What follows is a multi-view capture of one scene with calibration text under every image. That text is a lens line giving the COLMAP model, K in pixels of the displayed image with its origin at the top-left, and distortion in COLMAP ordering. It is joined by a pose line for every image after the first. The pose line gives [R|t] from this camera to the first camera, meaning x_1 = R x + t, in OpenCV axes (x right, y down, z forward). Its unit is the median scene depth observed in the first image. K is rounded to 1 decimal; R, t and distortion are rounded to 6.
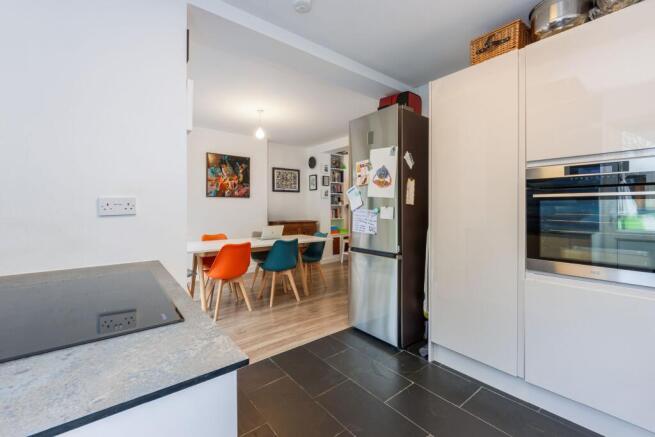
lens RADIAL K [[280.8, 0, 327.4], [0, 280.8, 213.0], [0, 0, 1]] dist [-0.000130, -0.000016]
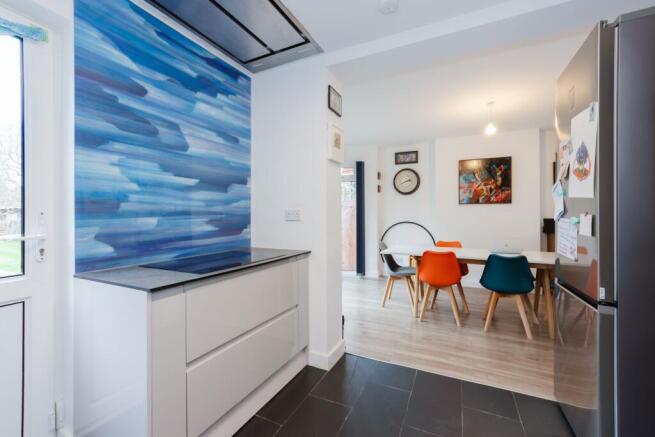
lens RADIAL K [[269.8, 0, 327.5], [0, 269.8, 218.5], [0, 0, 1]] dist [-0.000696, -0.000052]
pose [[0.425191, 0.011282, -0.905034, 0.304170], [-0.014573, 0.999878, 0.005618, -0.005732], [0.904987, 0.010801, 0.425303, 0.192009]]
